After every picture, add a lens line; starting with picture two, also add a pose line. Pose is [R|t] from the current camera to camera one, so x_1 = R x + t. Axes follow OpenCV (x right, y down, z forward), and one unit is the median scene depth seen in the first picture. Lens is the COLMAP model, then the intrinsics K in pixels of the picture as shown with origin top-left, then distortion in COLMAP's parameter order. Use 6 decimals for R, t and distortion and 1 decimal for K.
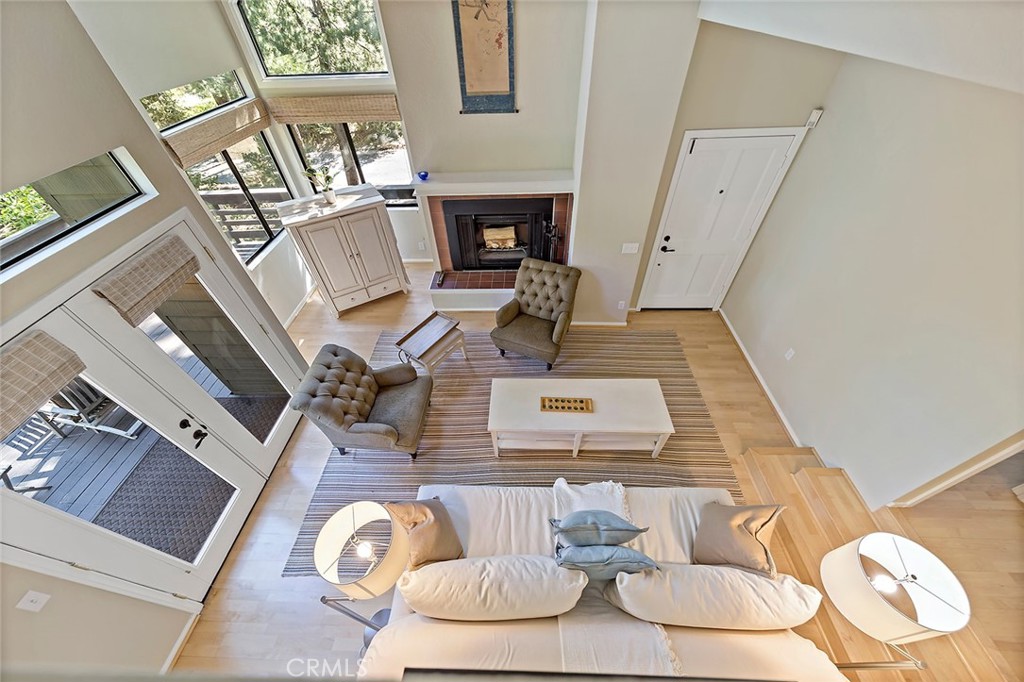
lens RADIAL K [[360.6, 0, 514.2], [0, 360.6, 355.3], [0, 0, 1]] dist [0.005609, -0.001070]
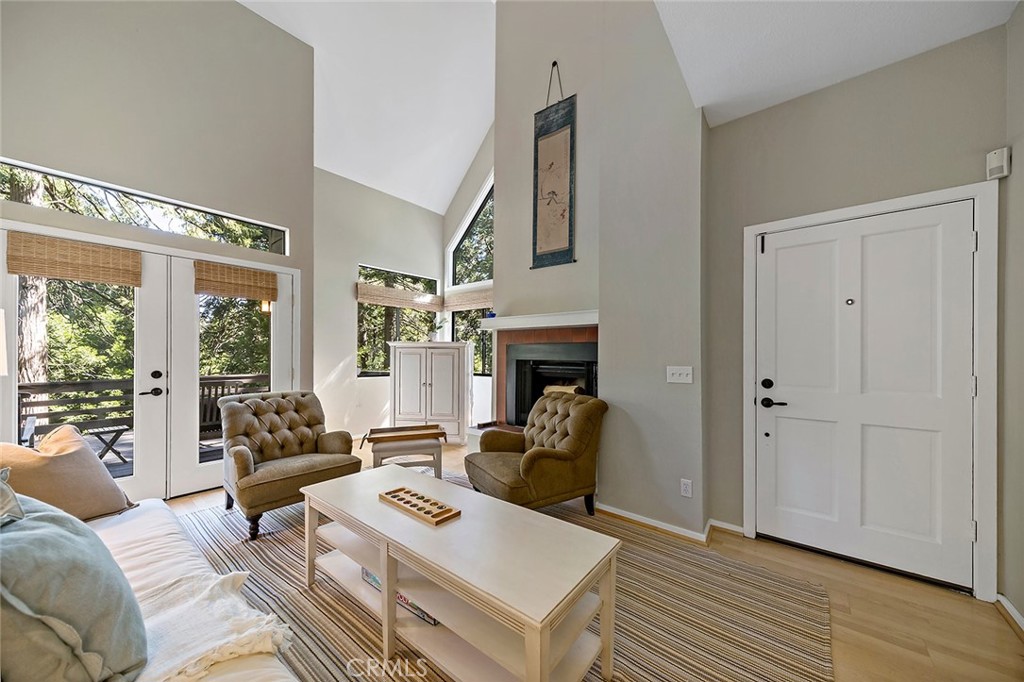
lens RADIAL K [[360.6, 0, 507.6], [0, 360.6, 351.6], [0, 0, 1]] dist [0.005609, -0.001070]
pose [[0.794531, 0.034229, -0.606258, 0.508295], [-0.461077, 0.683692, -0.565662, 0.199379], [0.395131, 0.728968, 0.558997, 0.527942]]
